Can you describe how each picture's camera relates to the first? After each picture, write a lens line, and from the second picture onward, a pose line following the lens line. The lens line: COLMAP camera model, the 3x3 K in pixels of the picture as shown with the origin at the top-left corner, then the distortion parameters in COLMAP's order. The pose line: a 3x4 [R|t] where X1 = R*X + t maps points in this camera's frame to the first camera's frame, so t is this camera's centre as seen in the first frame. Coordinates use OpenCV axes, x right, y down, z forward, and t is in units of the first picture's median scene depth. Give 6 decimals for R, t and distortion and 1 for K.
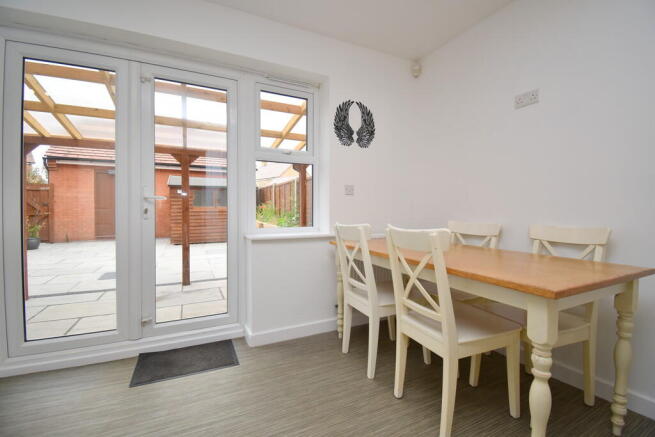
lens RADIAL K [[285.3, 0, 331.1], [0, 285.3, 218.0], [0, 0, 1]] dist [-0.009253, -0.010887]
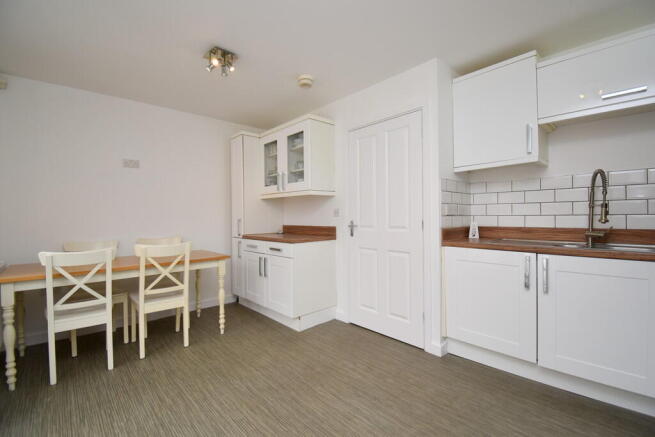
lens RADIAL K [[285.3, 0, 330.0], [0, 285.3, 211.9], [0, 0, 1]] dist [-0.009253, -0.010887]
pose [[-0.301836, 0.009320, 0.953314, -1.046650], [0.030008, 0.999550, -0.000271, -0.083541], [-0.952888, 0.028526, -0.301980, 0.330899]]
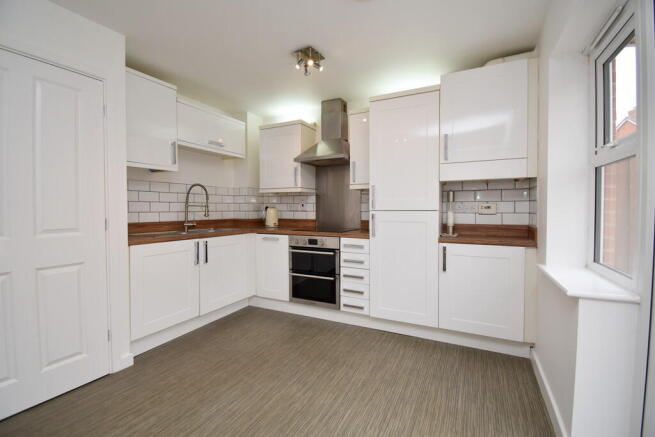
lens RADIAL K [[285.3, 0, 325.7], [0, 285.3, 216.6], [0, 0, 1]] dist [-0.009253, -0.010887]
pose [[-0.792961, 0.012981, -0.609134, -0.121286], [-0.014195, 0.999108, 0.039771, -0.090525], [0.609107, 0.040184, -0.792069, 0.778844]]
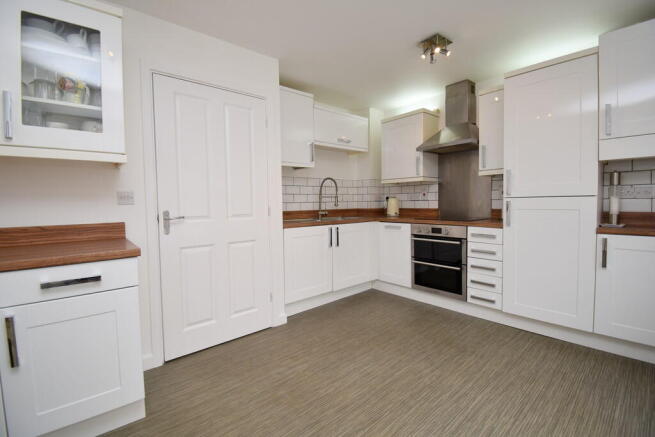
lens RADIAL K [[285.3, 0, 323.5], [0, 285.3, 216.7], [0, 0, 1]] dist [-0.009253, -0.010887]
pose [[-0.966315, 0.025701, -0.256074, -0.033984], [0.008040, 0.997530, 0.069778, -0.079508], [0.257235, 0.065369, -0.964135, 0.830497]]
